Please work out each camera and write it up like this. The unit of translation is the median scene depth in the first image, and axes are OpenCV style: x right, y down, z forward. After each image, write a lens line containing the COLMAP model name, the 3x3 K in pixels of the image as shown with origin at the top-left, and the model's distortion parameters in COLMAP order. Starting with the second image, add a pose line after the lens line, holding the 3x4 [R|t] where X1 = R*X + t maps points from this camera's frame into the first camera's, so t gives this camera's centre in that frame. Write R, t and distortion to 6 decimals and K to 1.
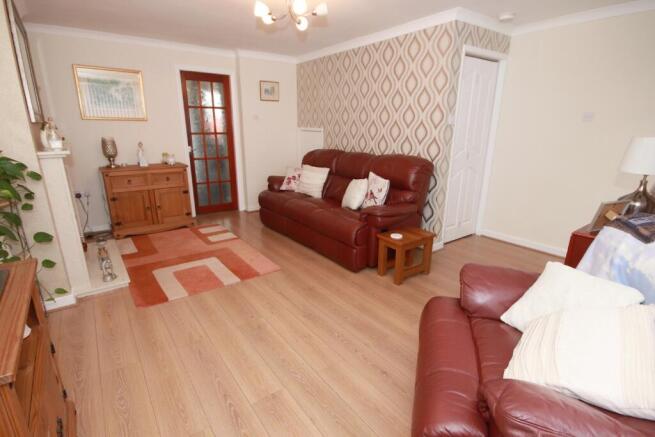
lens RADIAL K [[313.9, 0, 332.4], [0, 313.9, 219.7], [0, 0, 1]] dist [0.021509, -0.018412]
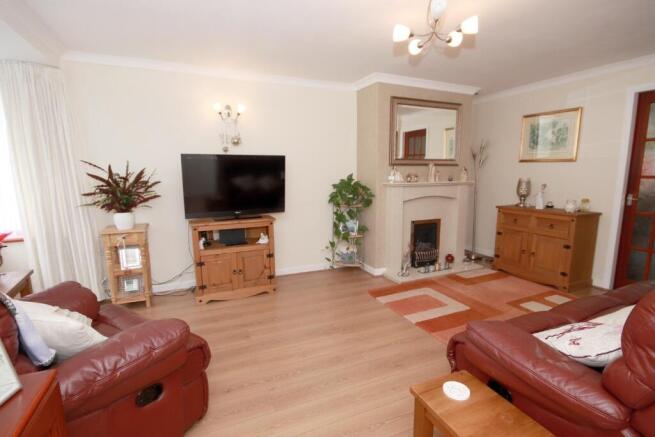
lens RADIAL K [[313.9, 0, 332.4], [0, 313.9, 219.7], [0, 0, 1]] dist [0.021509, -0.018412]
pose [[-0.216656, 0.137801, -0.966474, 0.467290], [-0.277650, 0.940408, 0.196325, -0.159342], [0.935933, 0.310876, -0.165484, 0.616543]]
